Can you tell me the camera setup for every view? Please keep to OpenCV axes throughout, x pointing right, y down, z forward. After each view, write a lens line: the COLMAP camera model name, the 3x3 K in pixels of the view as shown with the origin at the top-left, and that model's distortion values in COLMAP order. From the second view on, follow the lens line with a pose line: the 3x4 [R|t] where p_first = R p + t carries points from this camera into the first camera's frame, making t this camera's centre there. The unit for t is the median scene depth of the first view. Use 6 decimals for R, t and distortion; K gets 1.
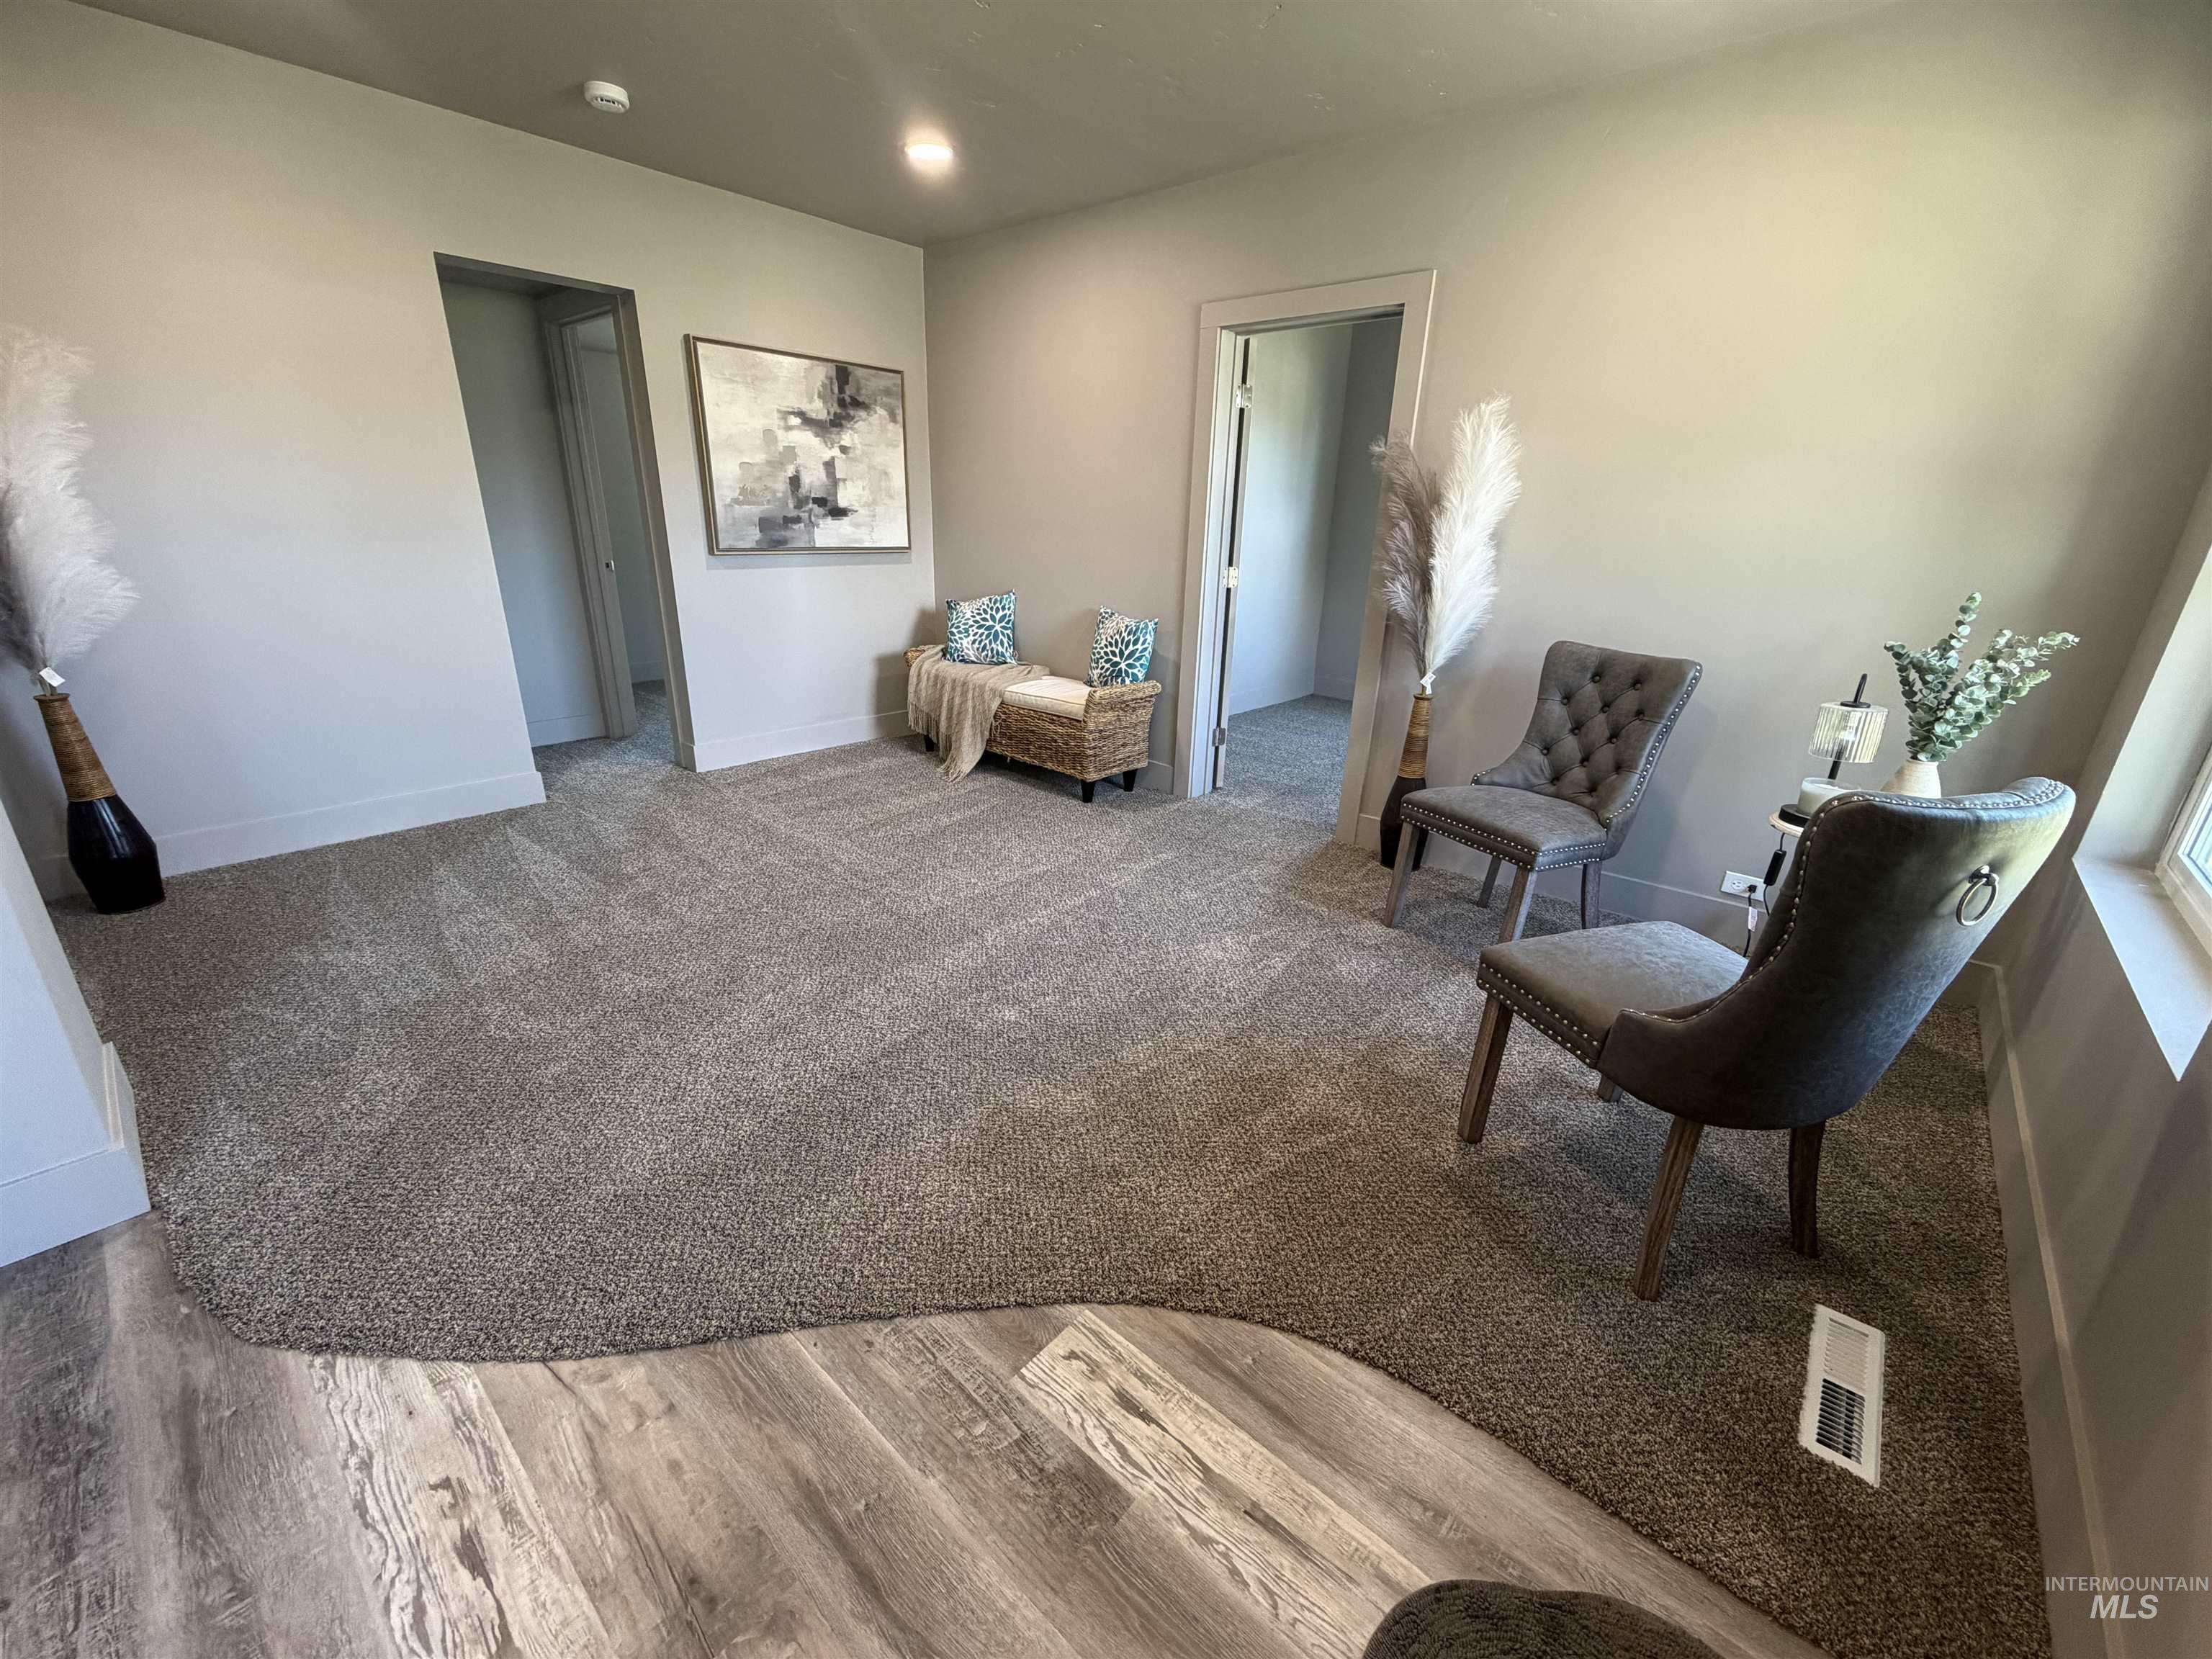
lens RADIAL K [[880.2, 0, 1100.0], [0, 880.2, 831.5], [0, 0, 1]] dist [-0.001545, 0.000687]
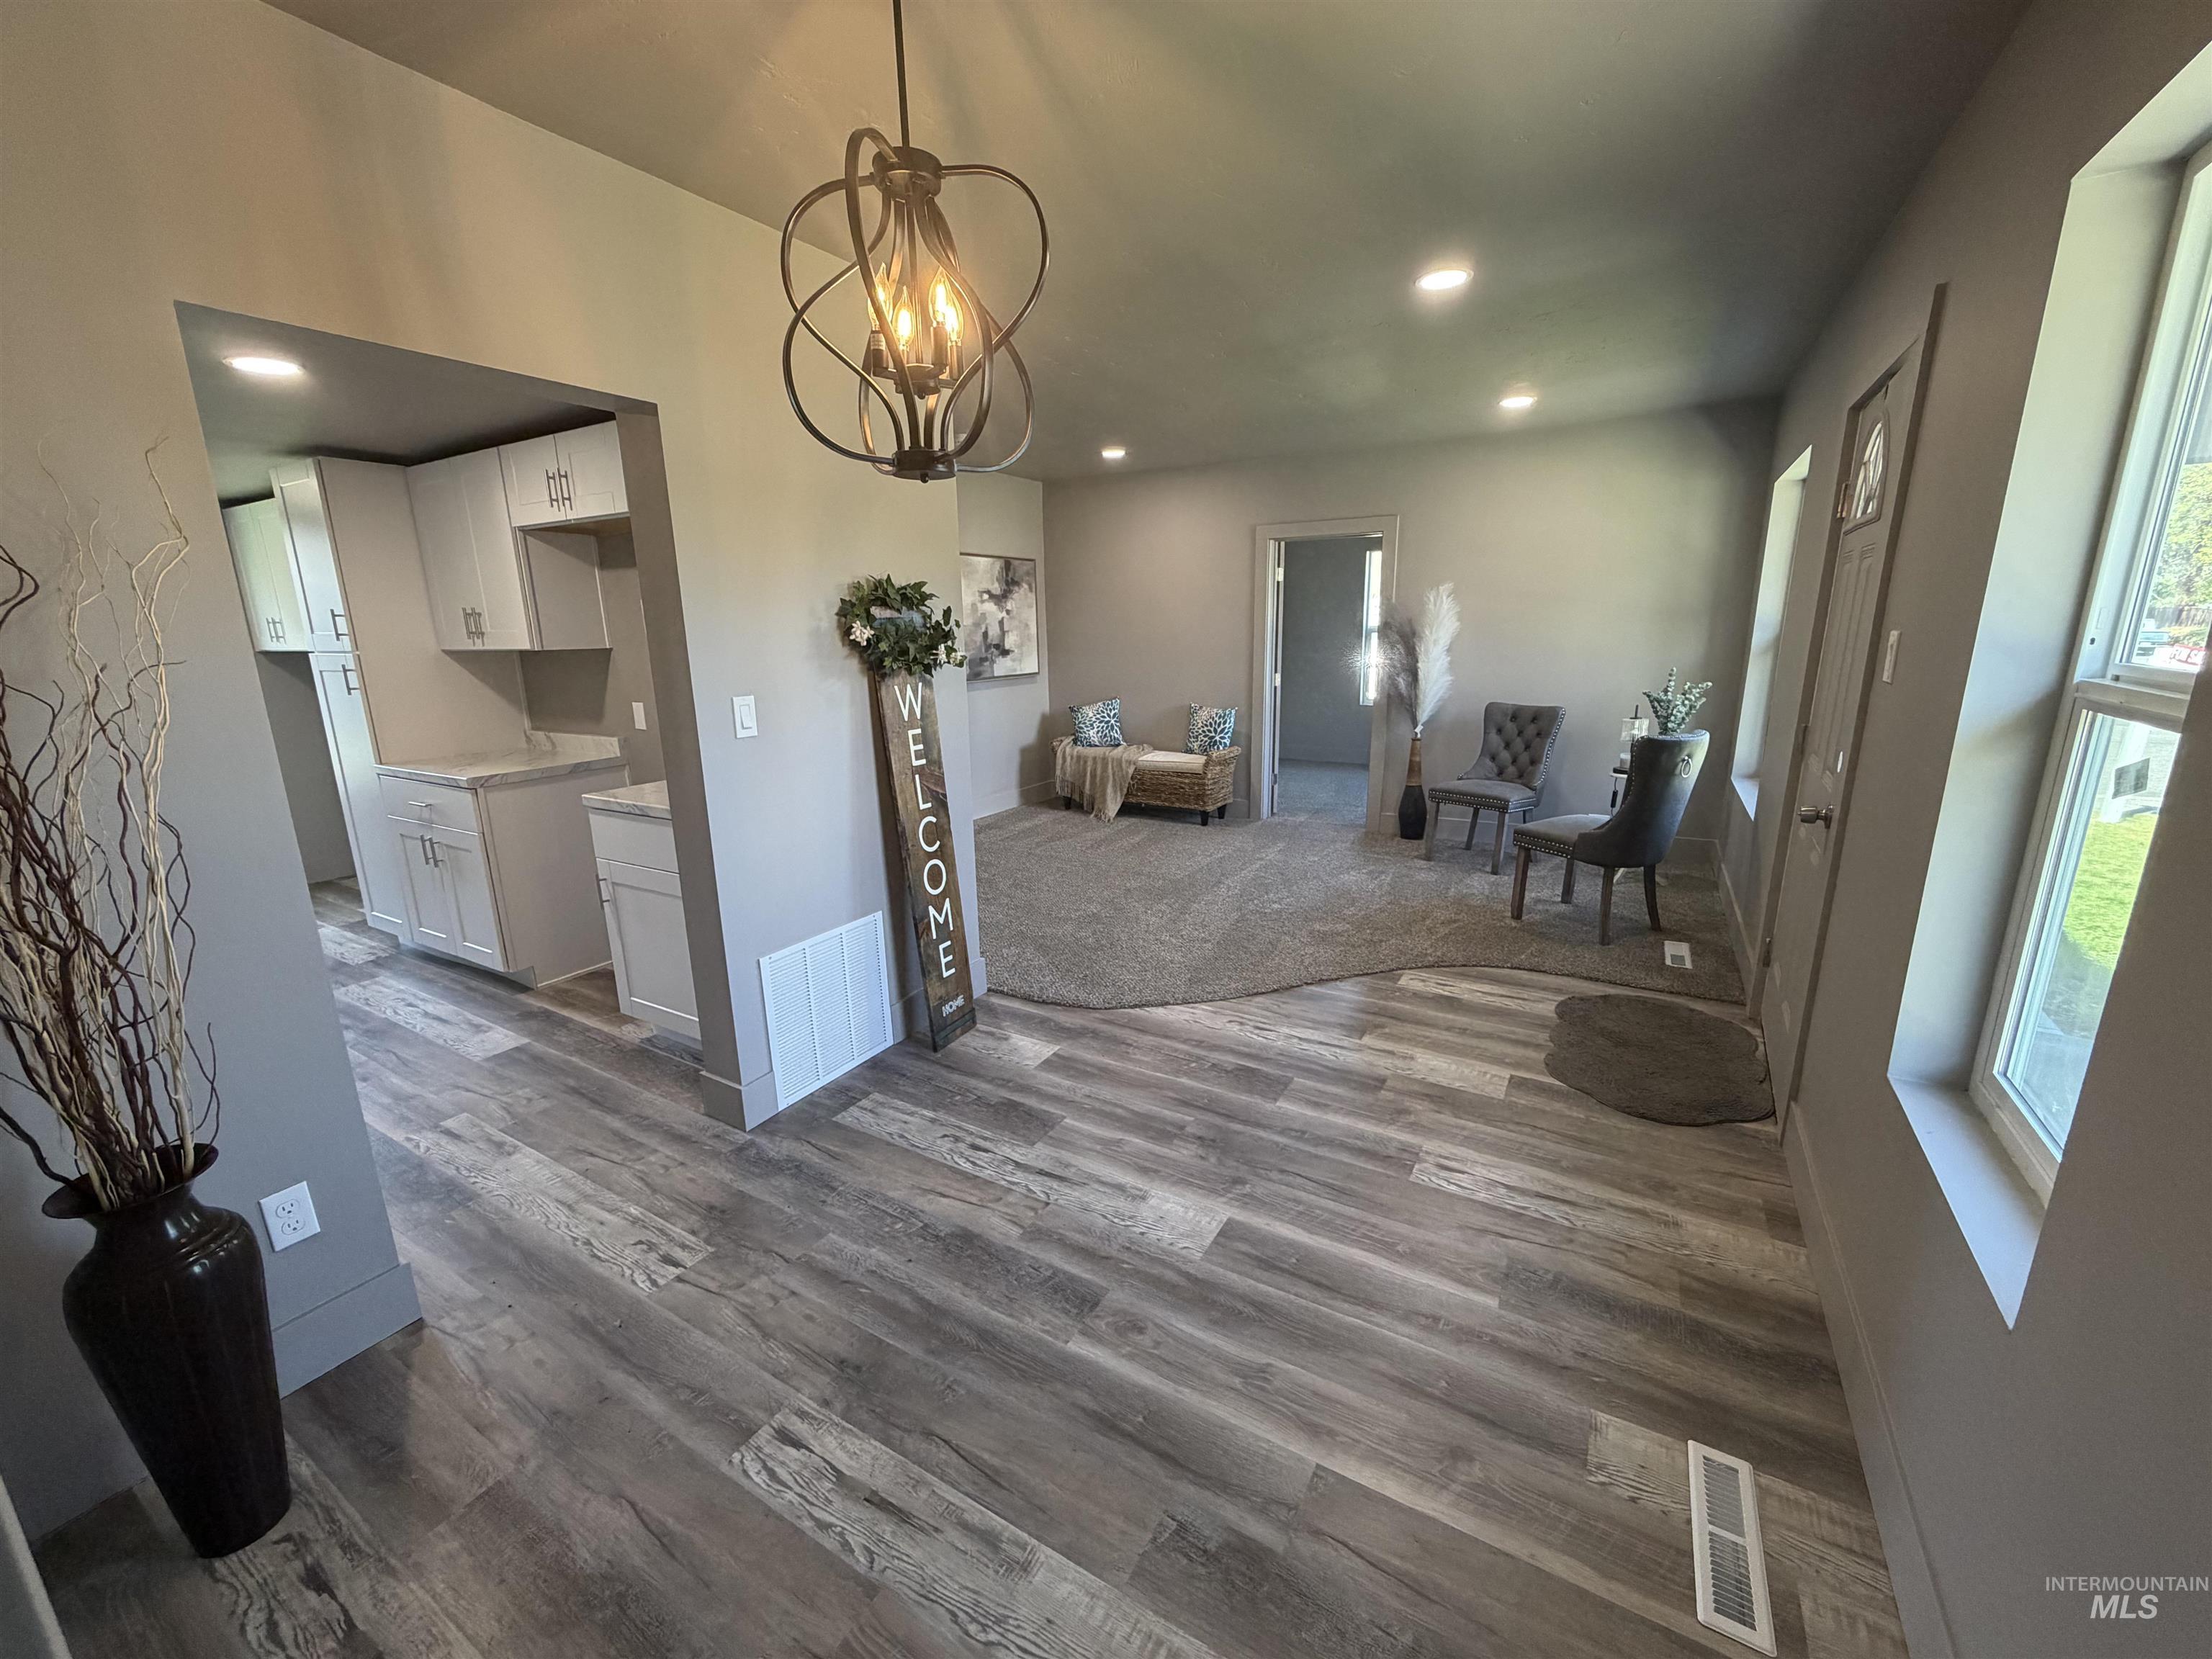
lens RADIAL K [[880.2, 0, 1100.0], [0, 880.2, 831.5], [0, 0, 1]] dist [-0.001545, 0.000687]
pose [[0.982294, -0.086999, 0.165921, -0.455032], [0.105114, 0.989038, -0.103710, 0.118223], [-0.155079, 0.119314, 0.980670, -0.492742]]
